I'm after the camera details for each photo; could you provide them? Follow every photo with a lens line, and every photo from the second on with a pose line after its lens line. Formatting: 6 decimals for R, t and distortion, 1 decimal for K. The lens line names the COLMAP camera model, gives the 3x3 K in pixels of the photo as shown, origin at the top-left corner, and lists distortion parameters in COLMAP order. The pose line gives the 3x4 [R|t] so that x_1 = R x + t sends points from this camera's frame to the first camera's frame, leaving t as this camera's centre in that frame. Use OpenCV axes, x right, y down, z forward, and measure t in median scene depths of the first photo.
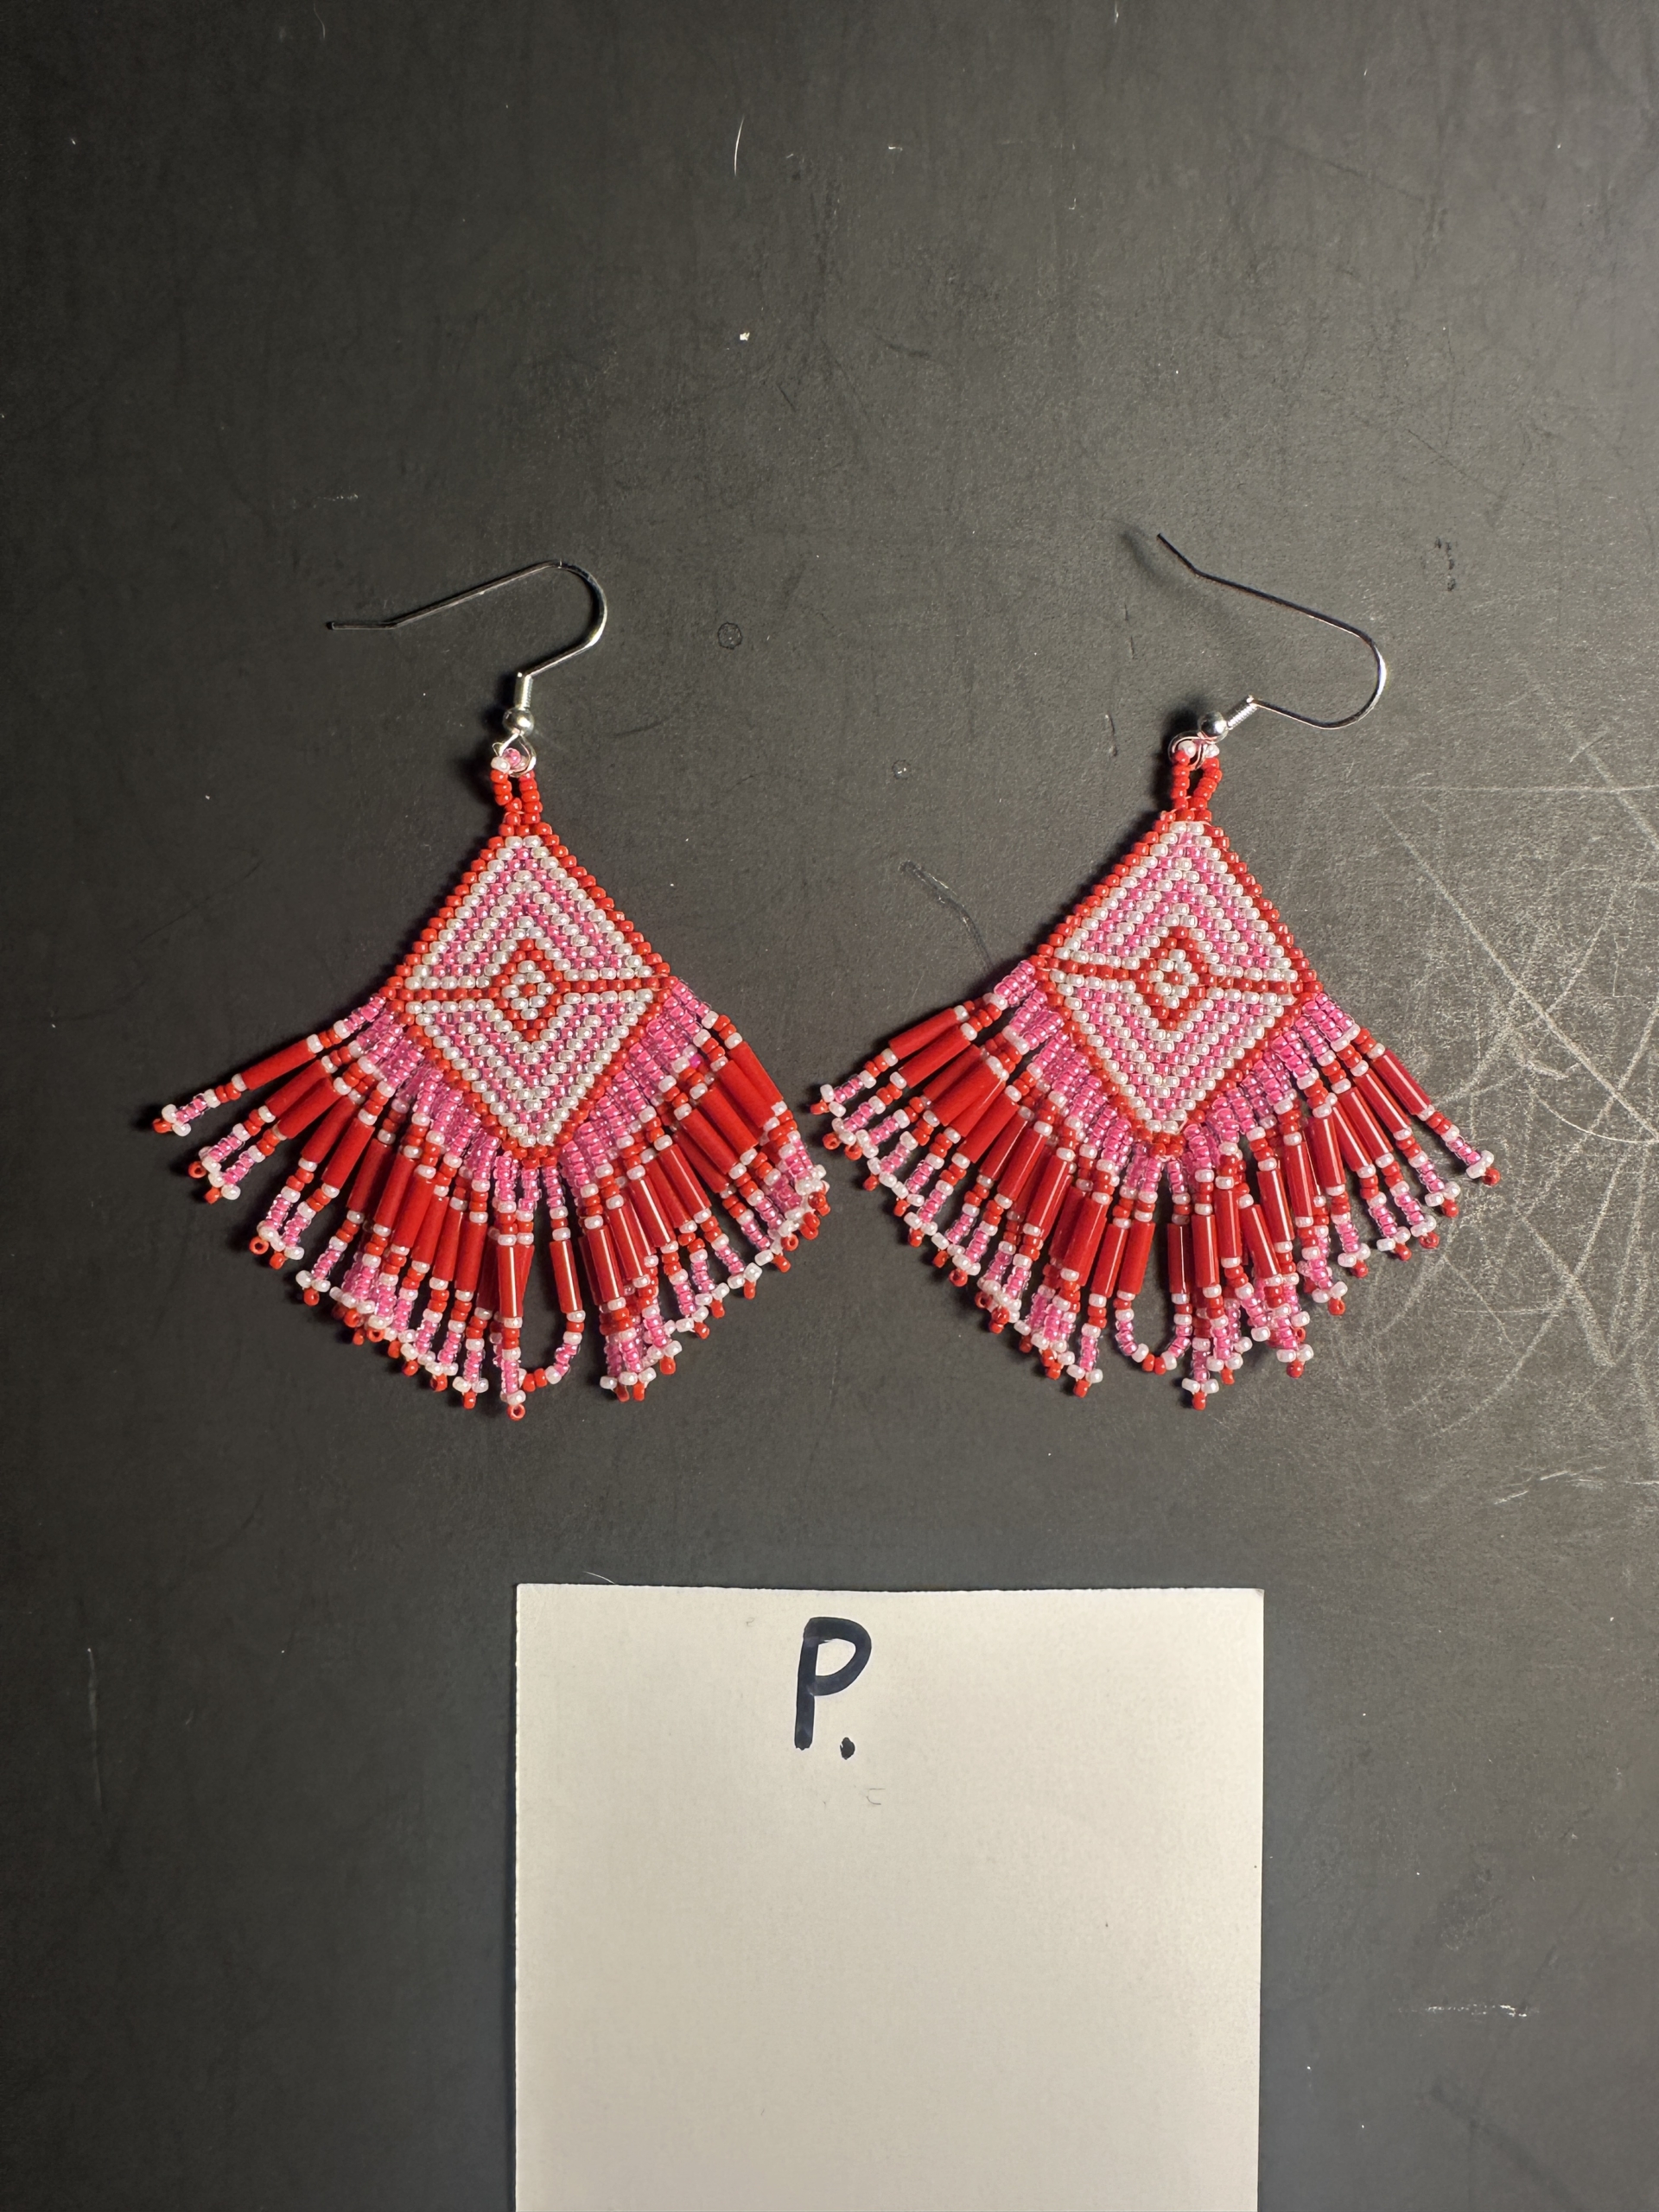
lens RADIAL K [[1572.9, 0, 707.9], [0, 1572.9, 1082.5], [0, 0, 1]] dist [-0.013047, -0.001598]
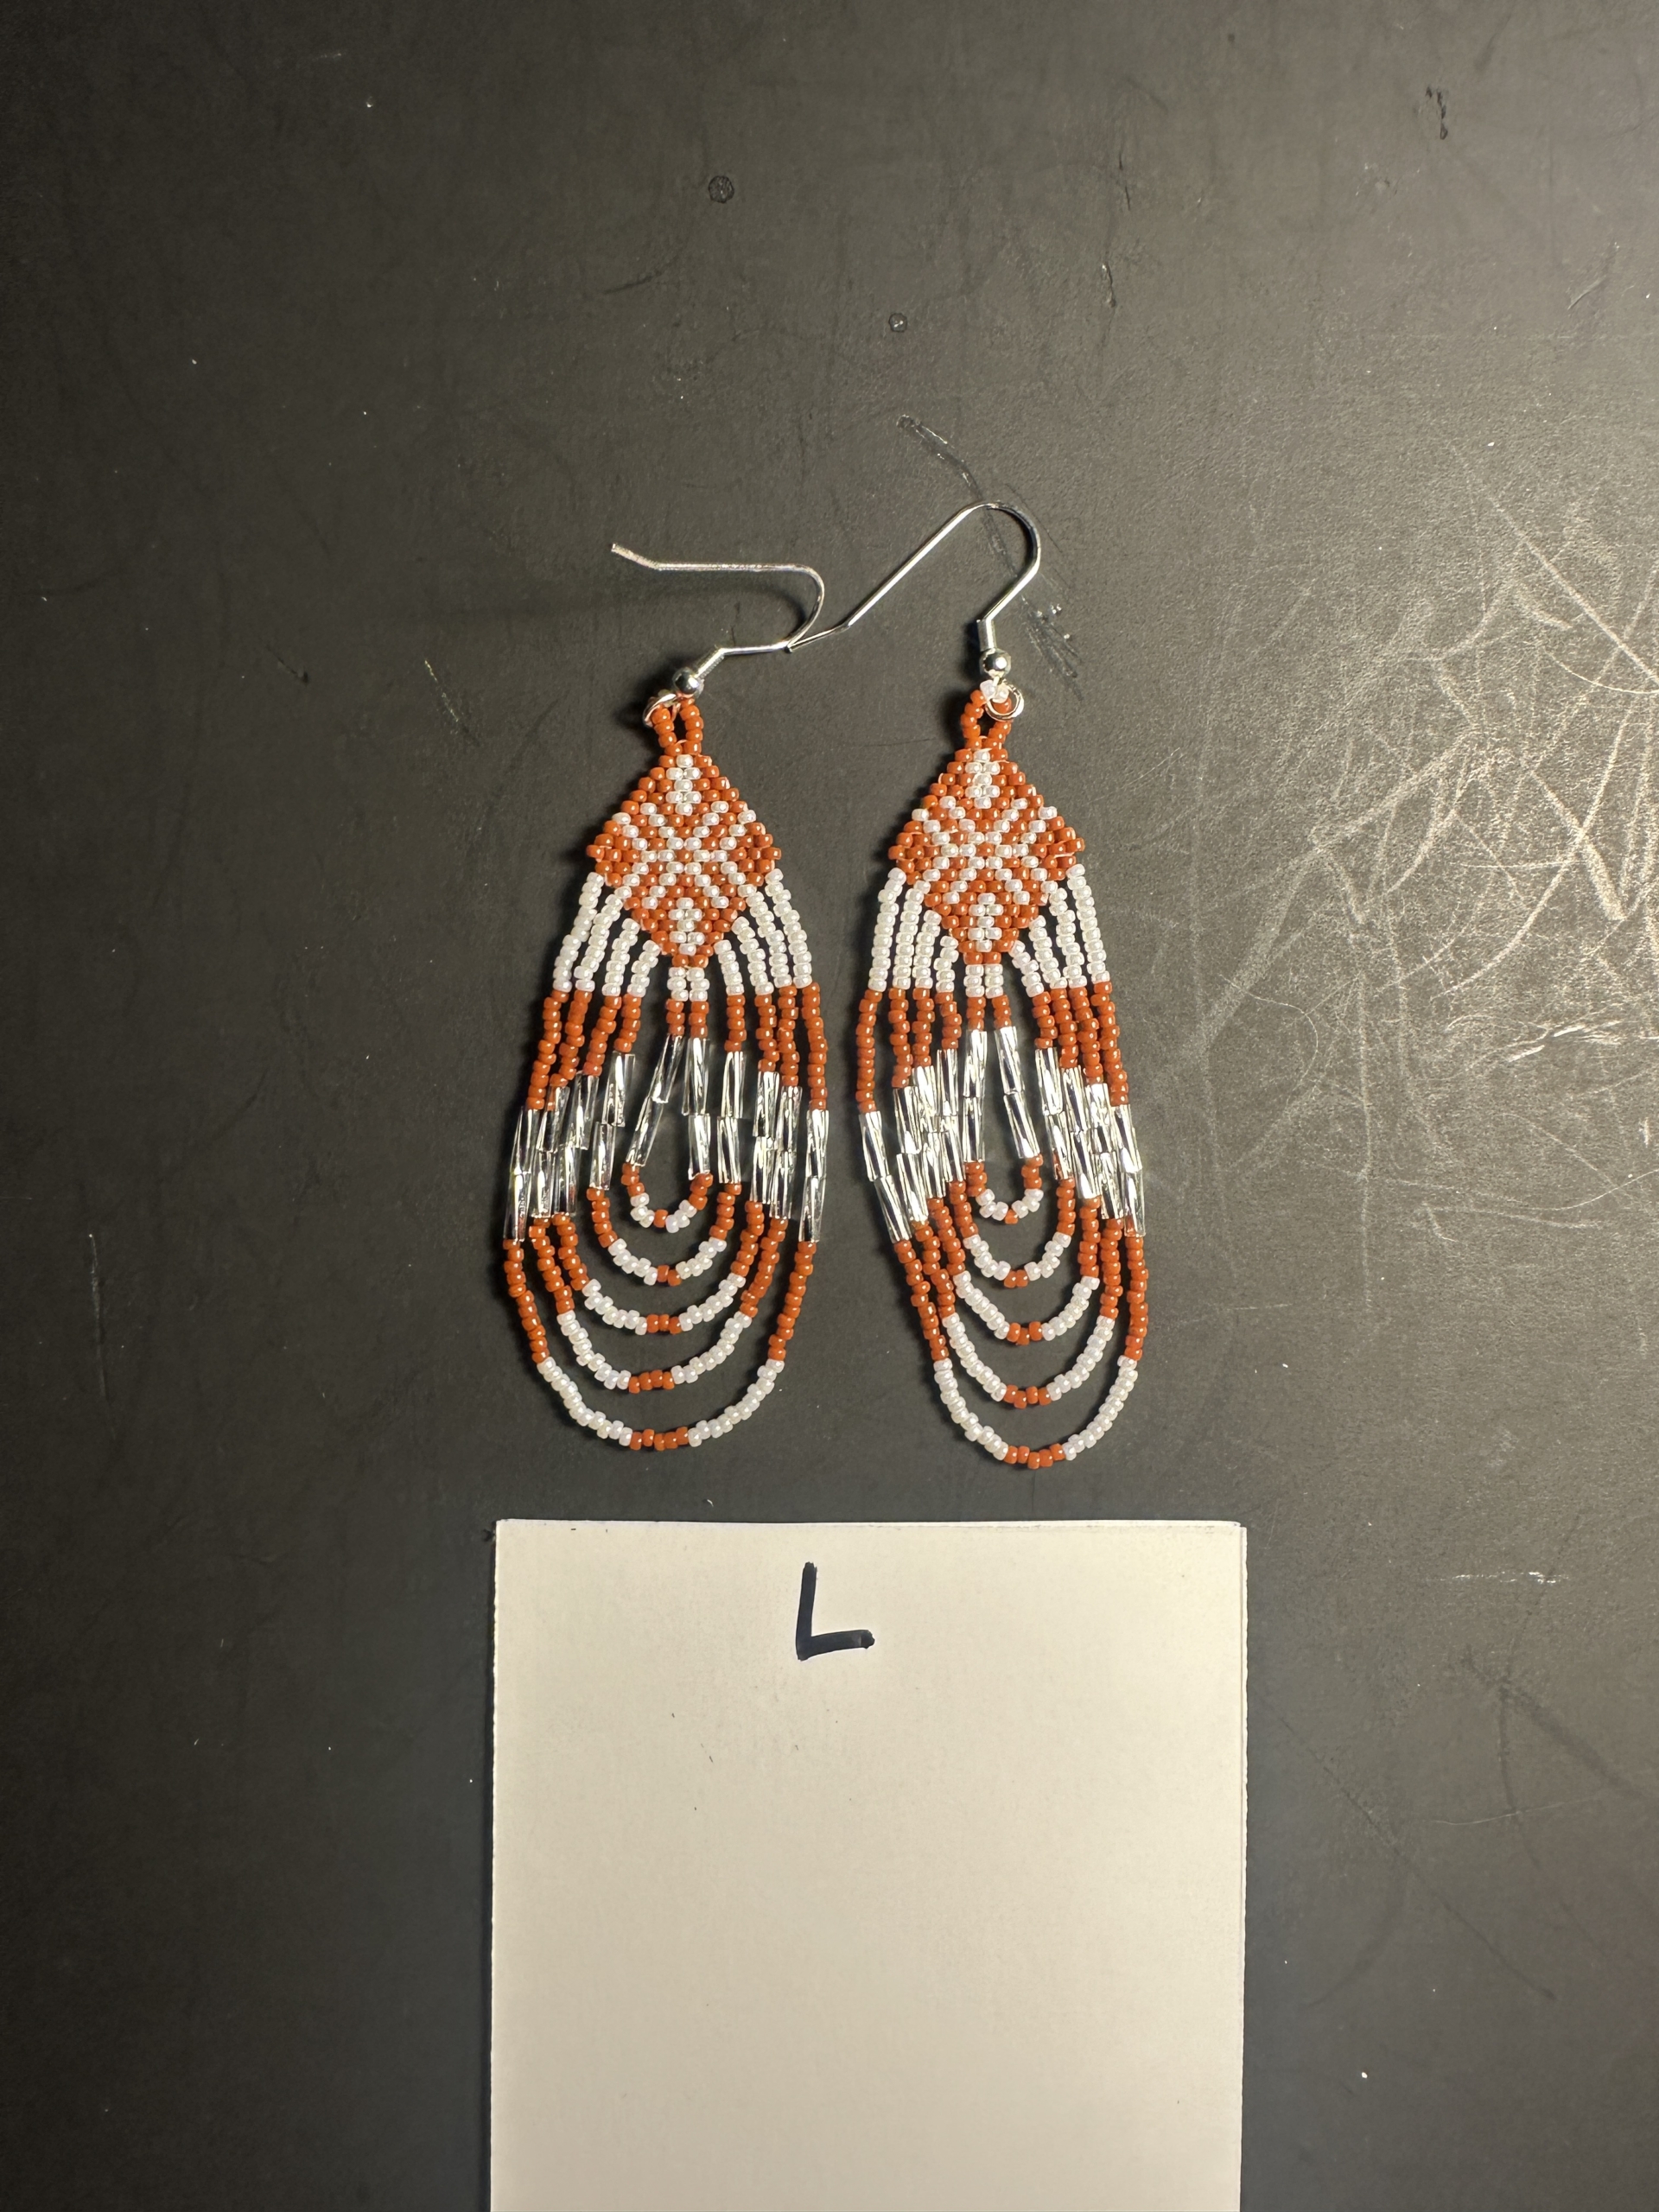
lens RADIAL K [[1572.9, 0, 717.8], [0, 1572.9, 1088.2], [0, 0, 1]] dist [-0.013047, -0.001598]
pose [[0.999731, -0.020640, 0.010548, -0.009999], [0.020609, 0.999783, 0.003100, 0.273664], [-0.010609, -0.002882, 0.999940, 0.011976]]
